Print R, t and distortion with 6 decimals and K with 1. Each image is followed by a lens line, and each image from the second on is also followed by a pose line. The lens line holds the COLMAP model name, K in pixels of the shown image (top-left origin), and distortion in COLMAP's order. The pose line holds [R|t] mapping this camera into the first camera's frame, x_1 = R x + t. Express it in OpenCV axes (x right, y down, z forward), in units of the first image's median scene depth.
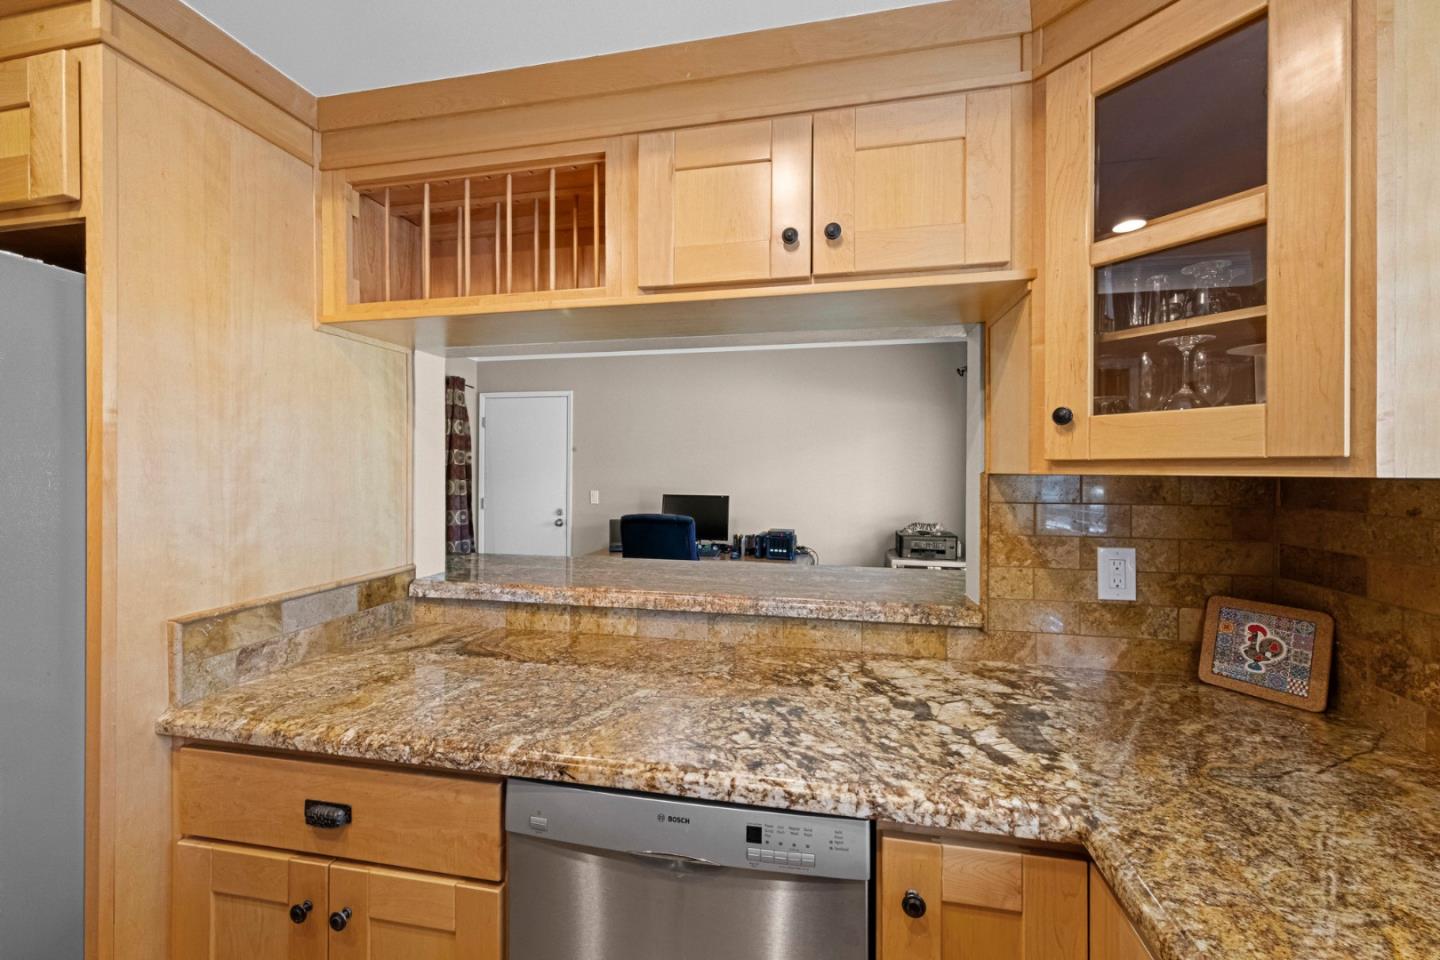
lens RADIAL K [[555.8, 0, 720.9], [0, 555.8, 469.6], [0, 0, 1]] dist [0.007728, 0.000027]
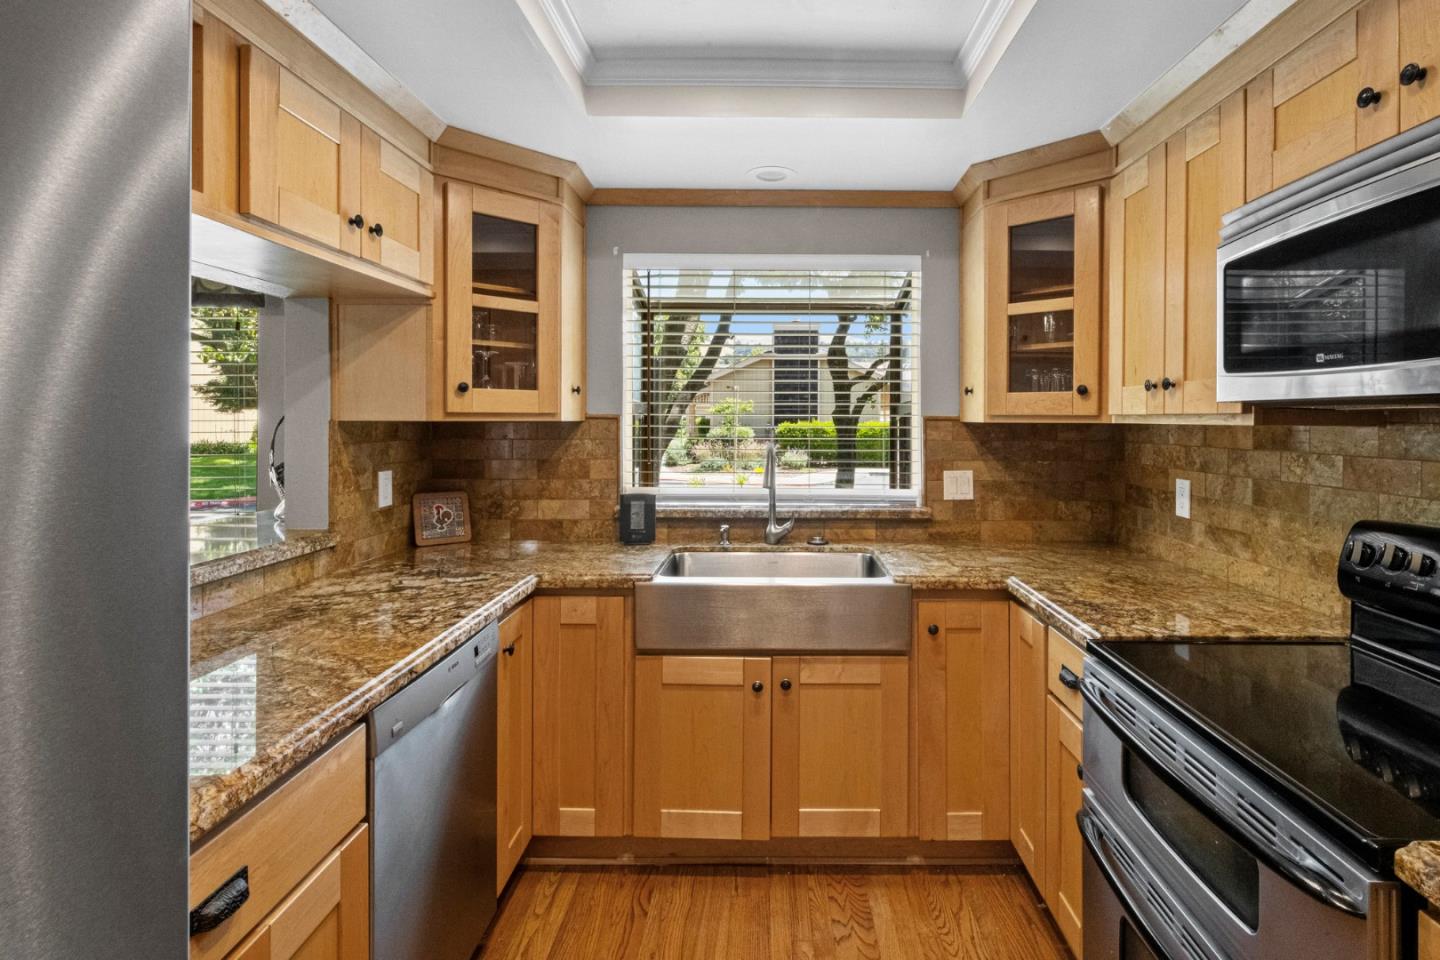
lens RADIAL K [[723.4, 0, 767.1], [0, 723.4, 421.8], [0, 0, 1]] dist [0.000616, 0.002718]
pose [[-0.195542, -0.006696, 0.980672, -1.593870], [-0.001686, 0.999978, 0.006491, -0.004248], [-0.980694, -0.000384, -0.195549, 0.456024]]
